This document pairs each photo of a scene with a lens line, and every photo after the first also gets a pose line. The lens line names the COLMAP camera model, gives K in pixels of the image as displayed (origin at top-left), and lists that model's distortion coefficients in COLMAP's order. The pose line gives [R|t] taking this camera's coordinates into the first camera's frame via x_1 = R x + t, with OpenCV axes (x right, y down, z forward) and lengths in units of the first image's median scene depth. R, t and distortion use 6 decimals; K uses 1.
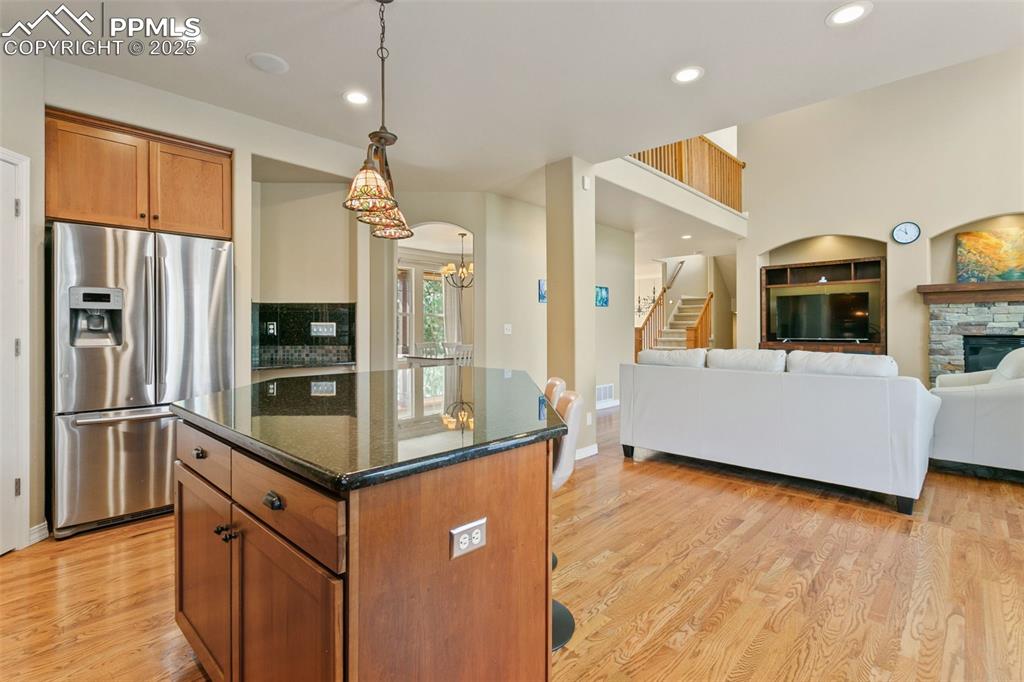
lens RADIAL K [[482.7, 0, 508.7], [0, 482.7, 335.8], [0, 0, 1]] dist [-0.001127, 0.000943]
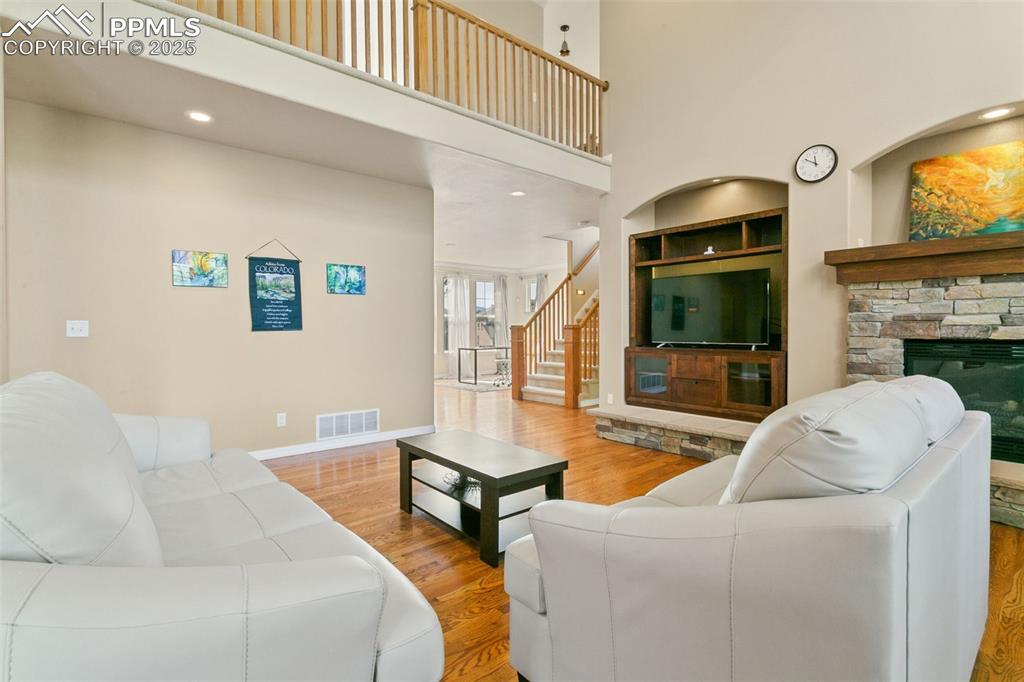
lens RADIAL K [[482.7, 0, 511.1], [0, 482.7, 336.0], [0, 0, 1]] dist [-0.001127, 0.000943]
pose [[0.994564, 0.000767, -0.104120, 0.527411], [-0.000328, 0.999991, 0.004236, -0.006505], [0.104122, -0.004179, 0.994556, 0.384551]]
